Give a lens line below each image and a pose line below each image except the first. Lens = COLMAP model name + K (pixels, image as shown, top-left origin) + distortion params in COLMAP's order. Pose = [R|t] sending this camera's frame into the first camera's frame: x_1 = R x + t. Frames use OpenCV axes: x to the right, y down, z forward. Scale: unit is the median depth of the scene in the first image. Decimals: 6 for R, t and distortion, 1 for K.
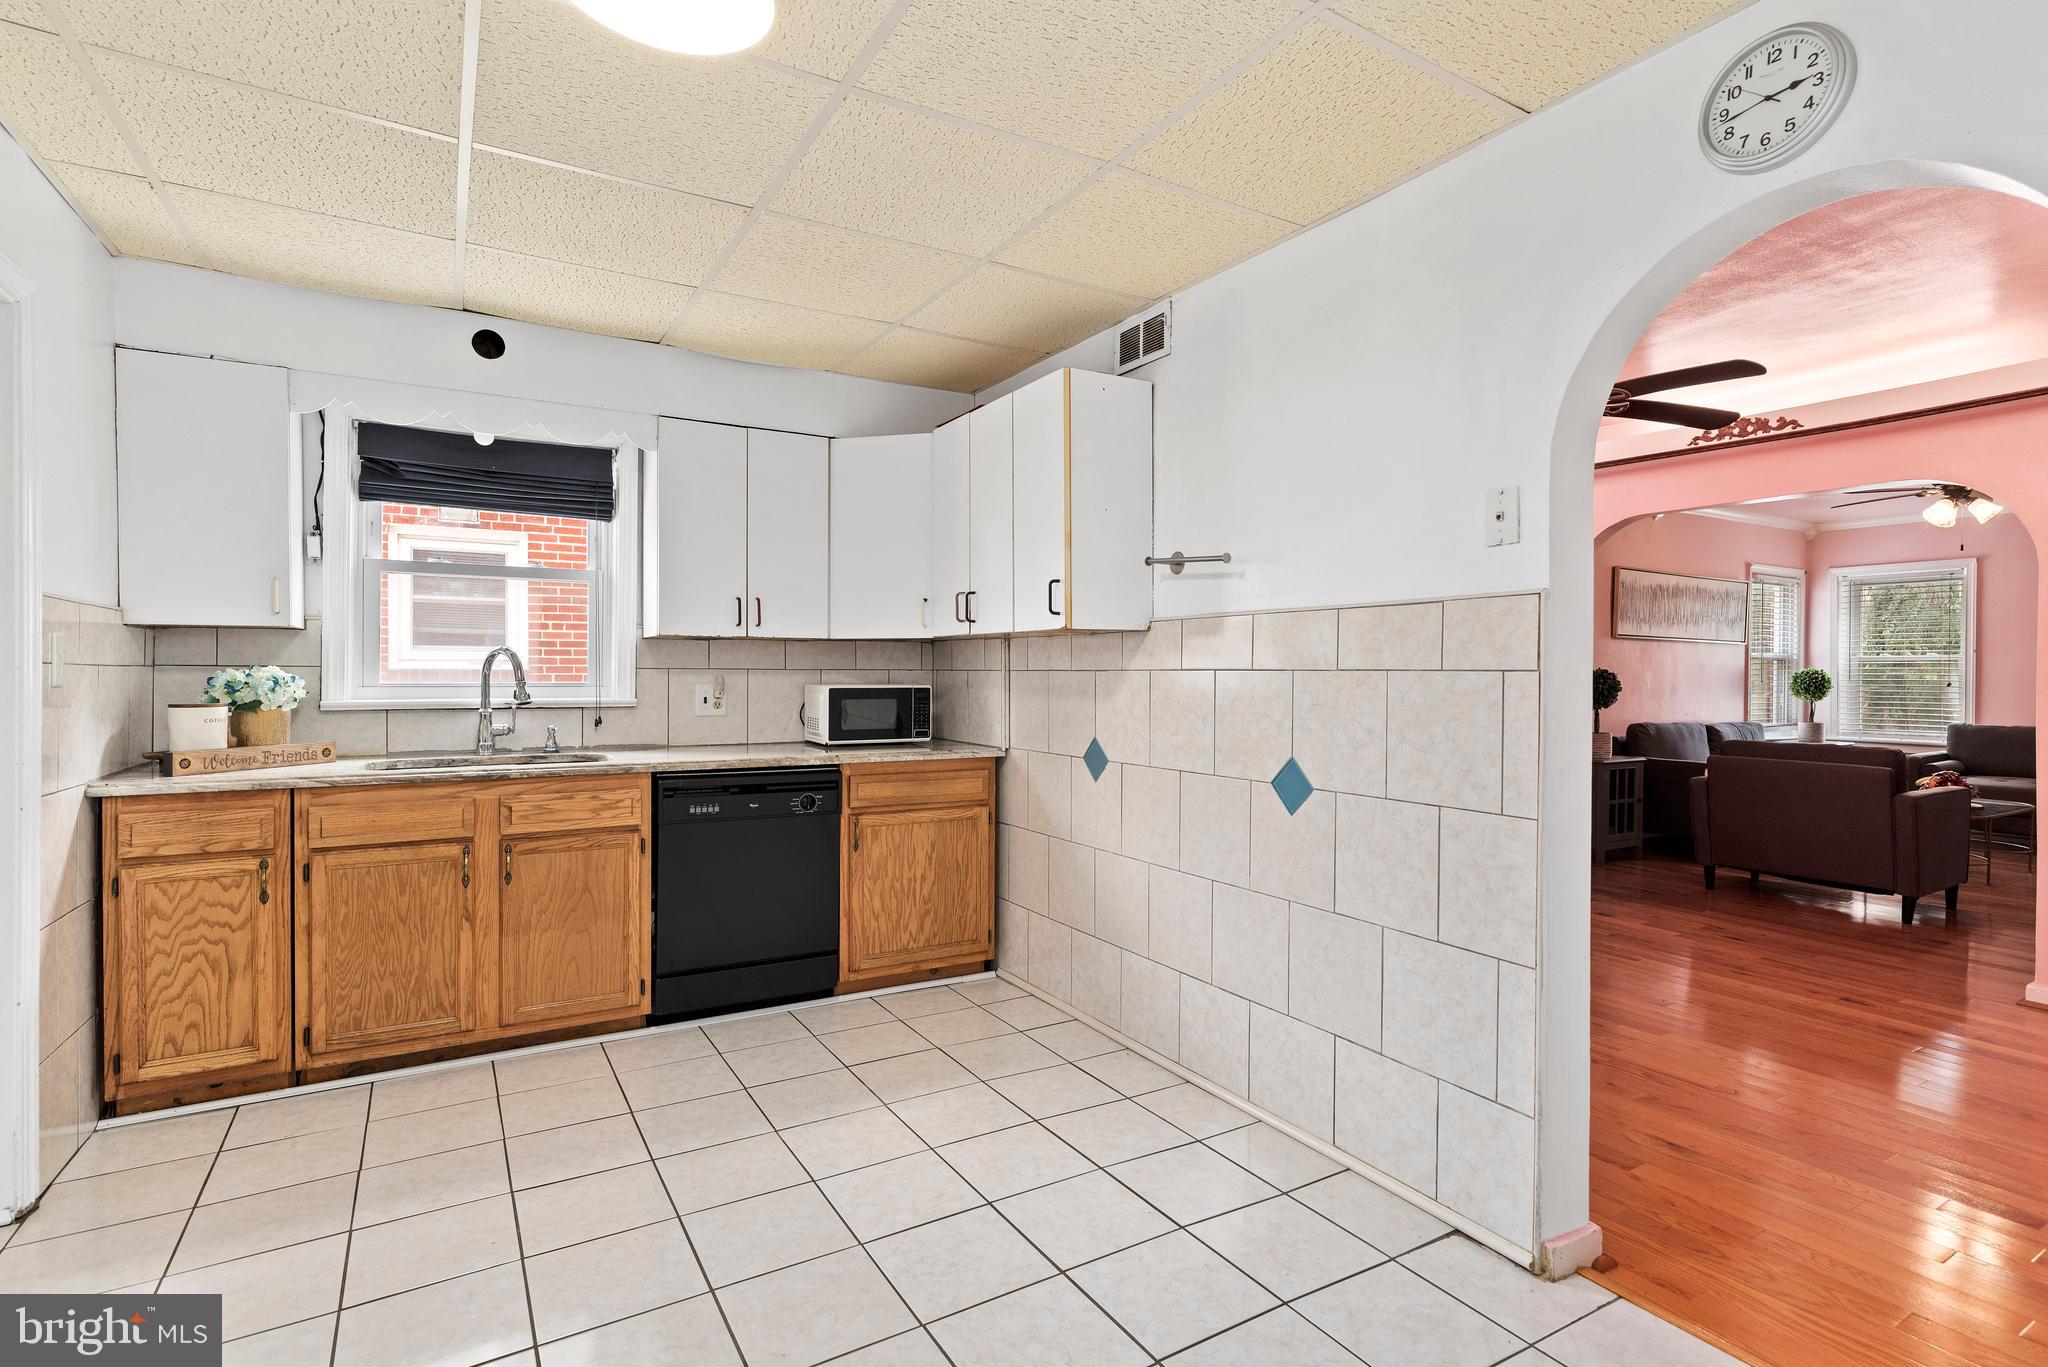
lens RADIAL K [[1018.7, 0, 1024.0], [0, 1018.7, 683.5], [0, 0, 1]] dist [-0.001880, -0.000686]
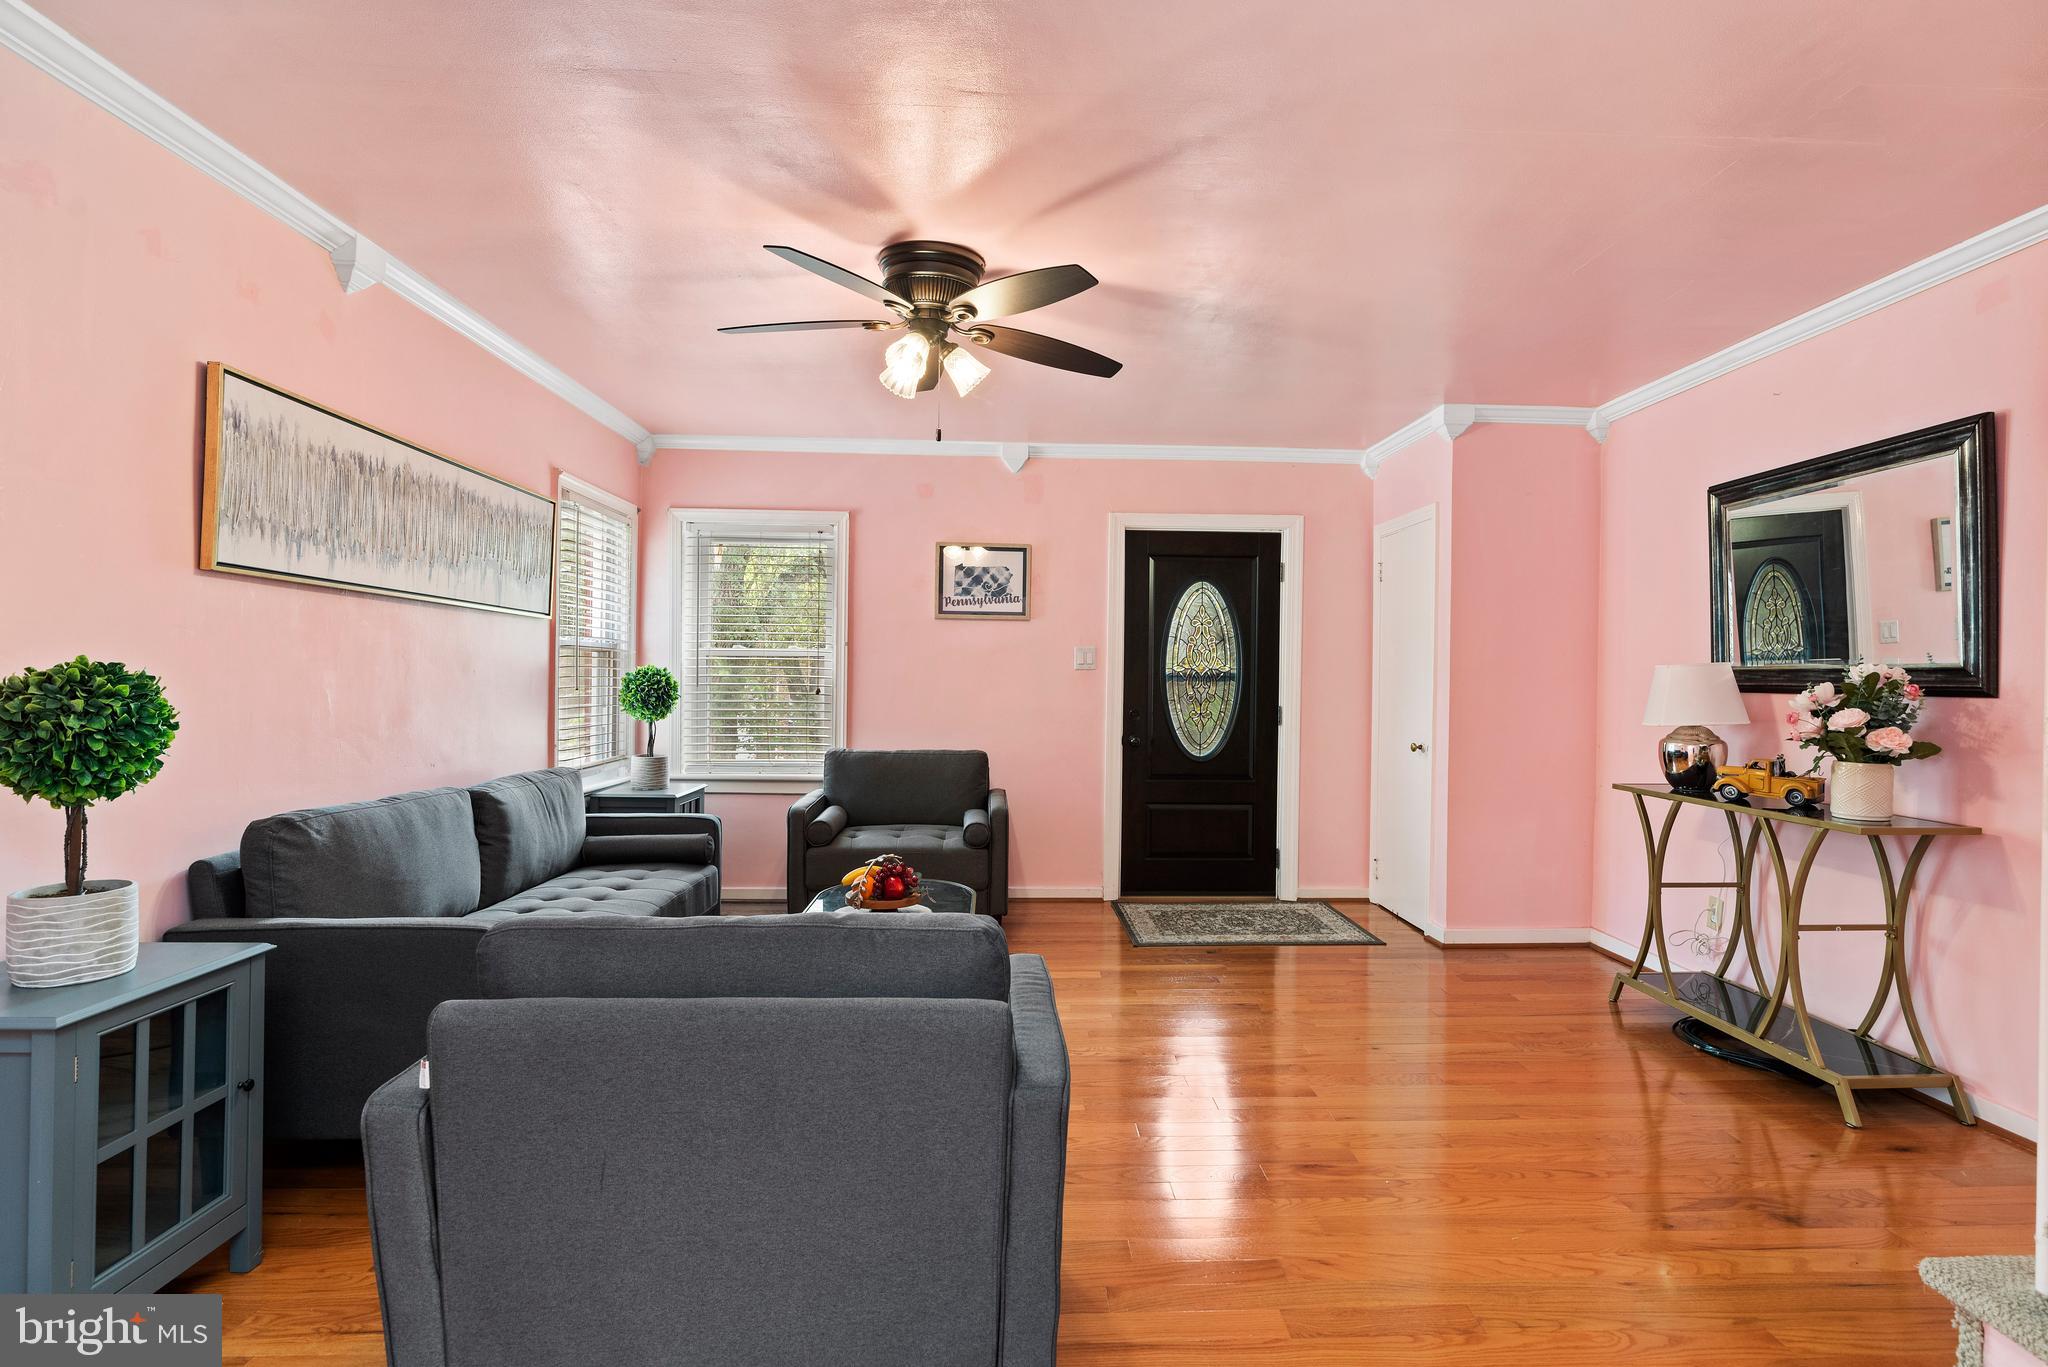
lens RADIAL K [[999.1, 0, 1044.0], [0, 999.1, 678.1], [0, 0, 1]] dist [0.000327, -0.000082]
pose [[0.471212, -0.000979, 0.882019, 0.403813], [0.001595, 0.999999, 0.000257, -0.008332], [-0.882019, 0.001286, 0.471213, 0.574723]]
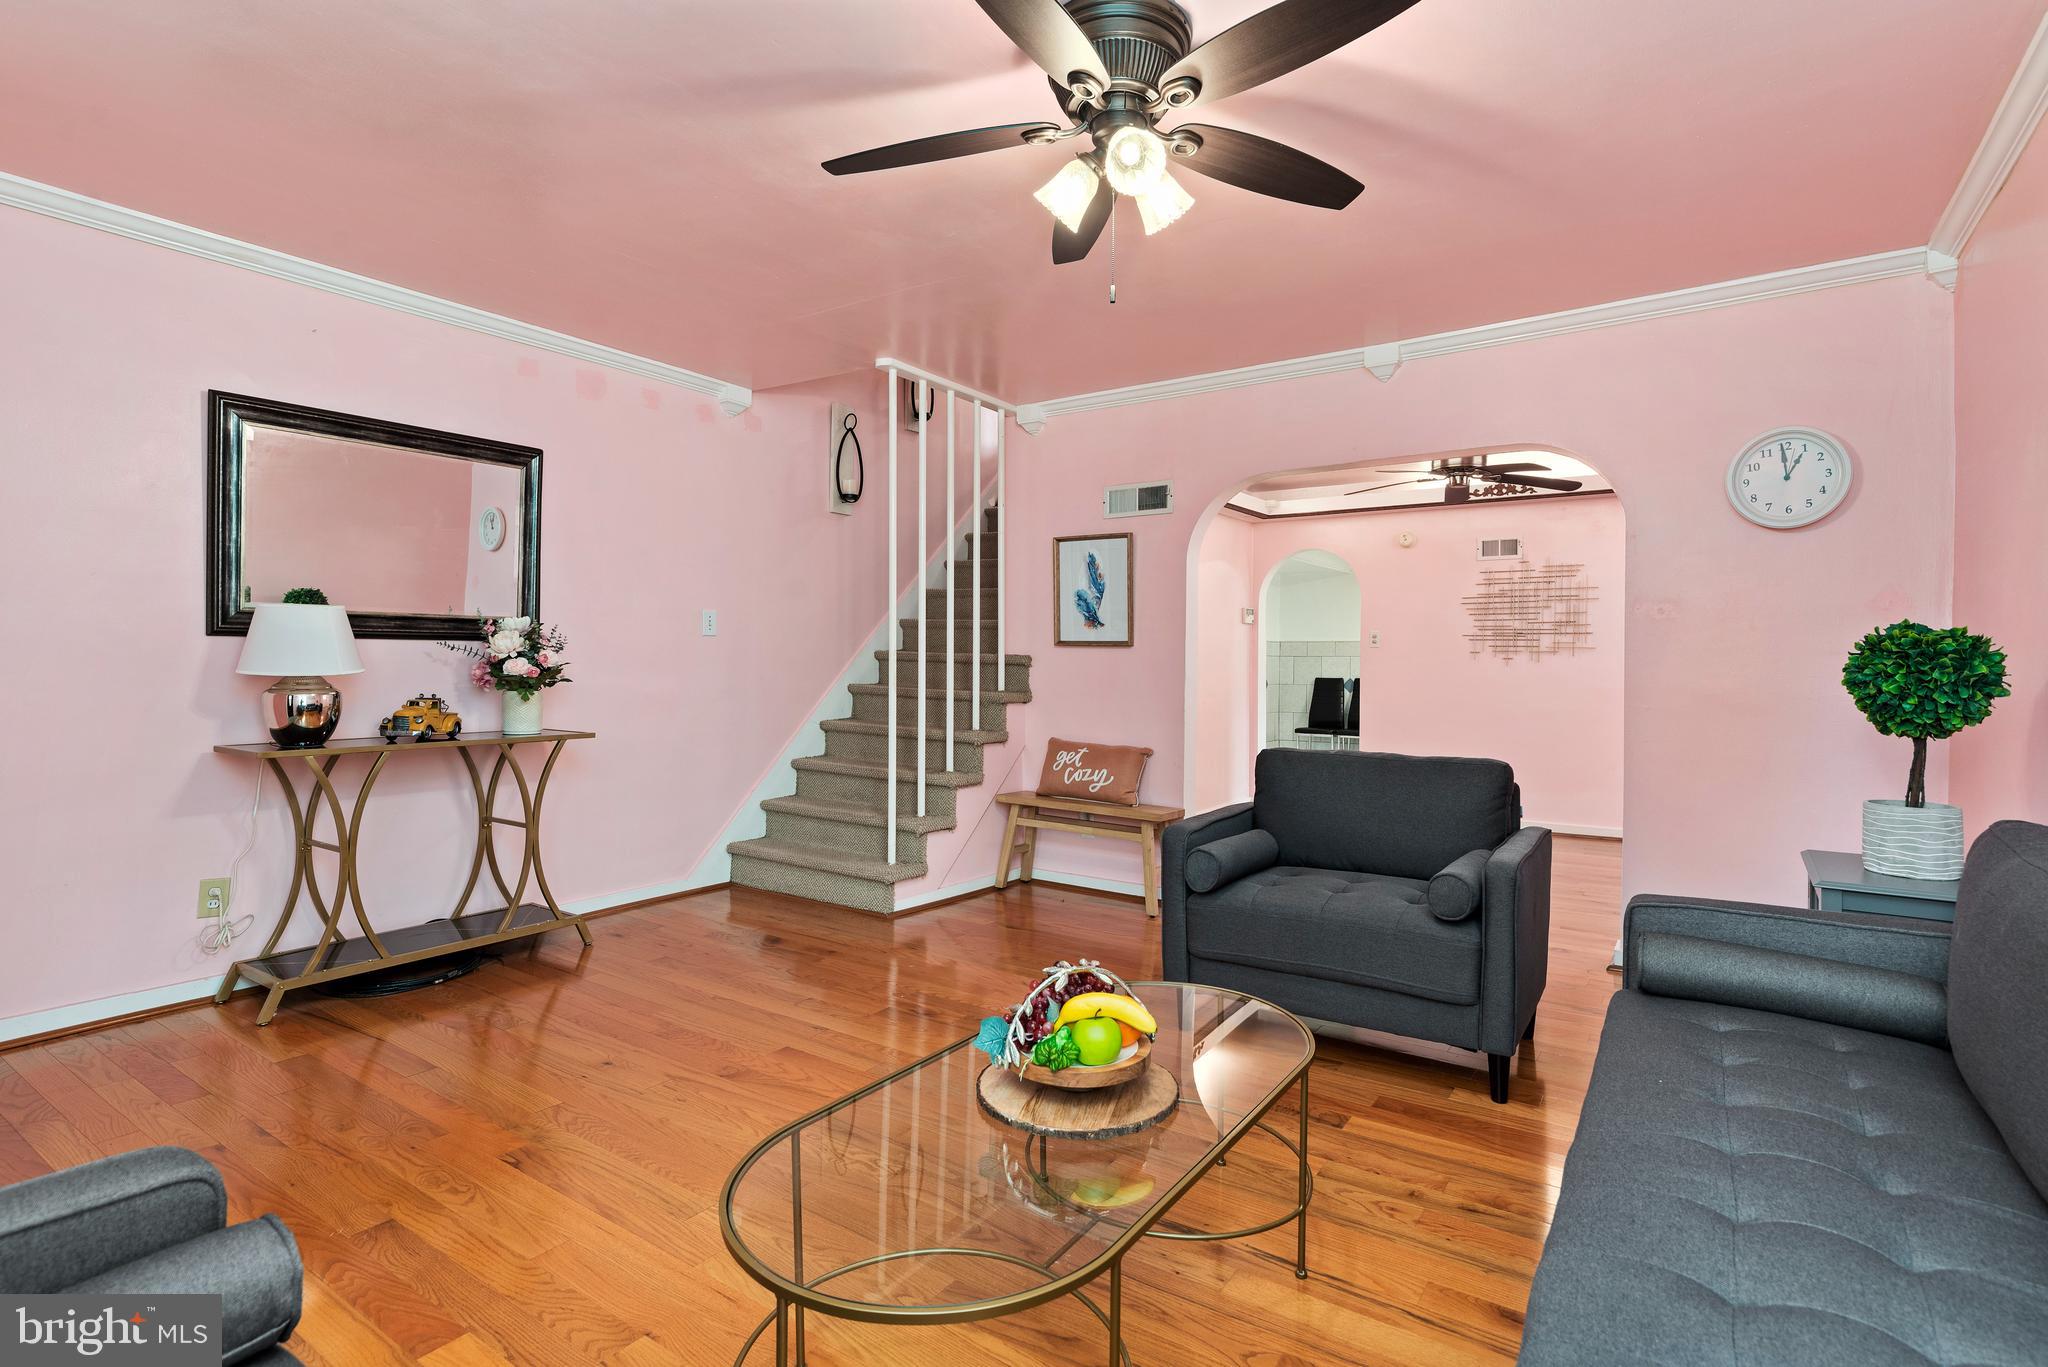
lens RADIAL K [[999.1, 0, 1044.0], [0, 999.1, 678.1], [0, 0, 1]] dist [0.000327, -0.000082]
pose [[-0.903276, 0.000763, -0.429060, 0.892492], [-0.011668, 0.999585, 0.026341, -0.000518], [0.428902, 0.028800, -0.902892, 1.053497]]
